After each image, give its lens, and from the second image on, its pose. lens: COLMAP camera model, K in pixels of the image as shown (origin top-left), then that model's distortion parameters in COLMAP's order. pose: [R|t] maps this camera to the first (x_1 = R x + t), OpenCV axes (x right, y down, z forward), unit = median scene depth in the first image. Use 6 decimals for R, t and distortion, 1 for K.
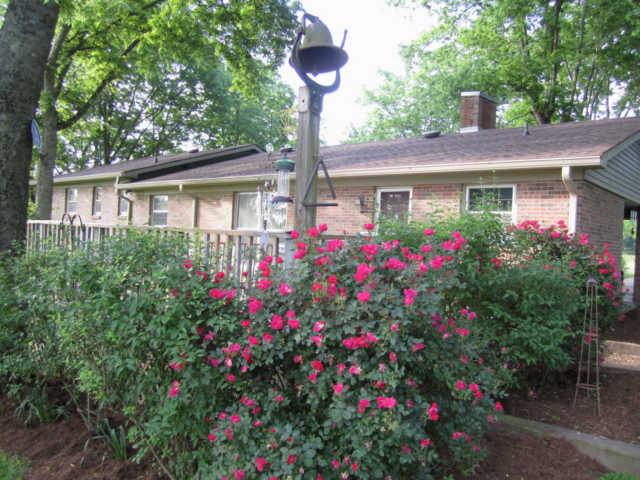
lens RADIAL K [[531.9, 0, 320.2], [0, 531.9, 238.9], [0, 0, 1]] dist [-0.029619, 0.009748]
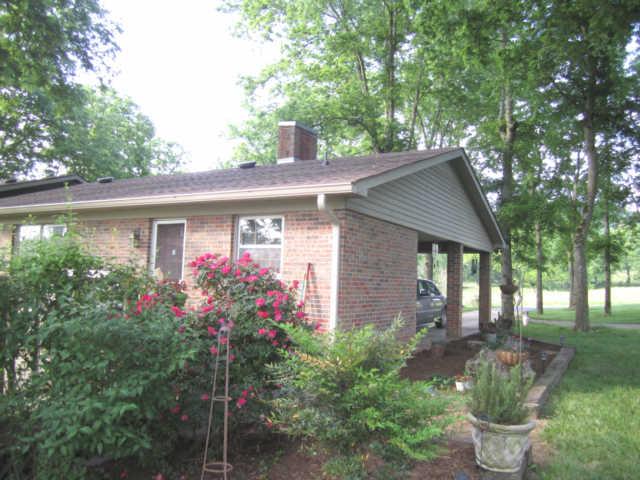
lens RADIAL K [[531.9, 0, 319.8], [0, 531.9, 240.4], [0, 0, 1]] dist [-0.029619, 0.009748]
pose [[0.982040, -0.003574, 0.188638, 0.189446], [0.016303, 0.997688, -0.065972, 0.001469], [-0.187966, 0.067862, 0.979828, 0.071460]]
